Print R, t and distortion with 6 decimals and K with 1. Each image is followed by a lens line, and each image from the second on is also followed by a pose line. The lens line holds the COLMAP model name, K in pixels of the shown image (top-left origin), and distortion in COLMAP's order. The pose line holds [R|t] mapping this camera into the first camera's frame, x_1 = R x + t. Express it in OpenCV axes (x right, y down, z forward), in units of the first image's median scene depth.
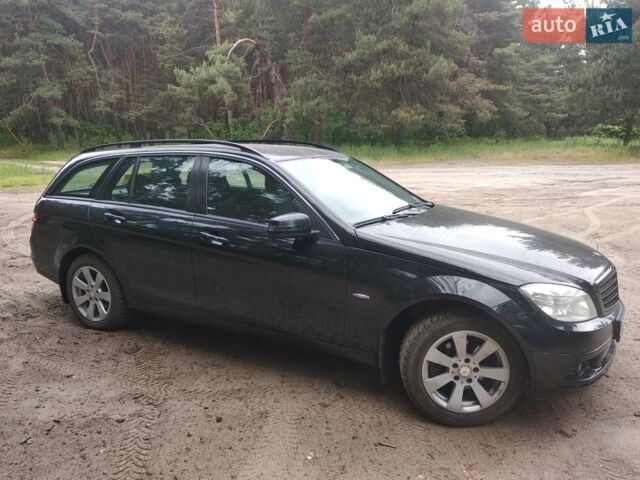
lens RADIAL K [[505.2, 0, 319.8], [0, 505.2, 238.7], [0, 0, 1]] dist [0.004381, -0.015219]
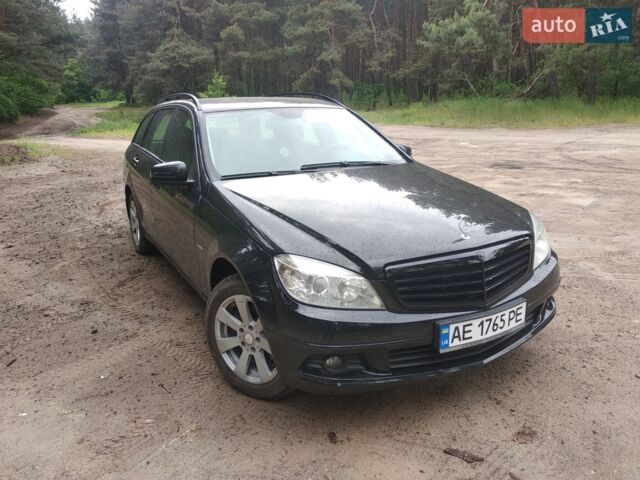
lens RADIAL K [[505.2, 0, 319.9], [0, 505.2, 241.4], [0, 0, 1]] dist [0.004381, -0.015219]
pose [[0.839041, 0.127329, -0.528959, 0.115307], [-0.082091, 0.990726, 0.108270, -0.003527], [0.537840, -0.047420, 0.841713, 0.039120]]
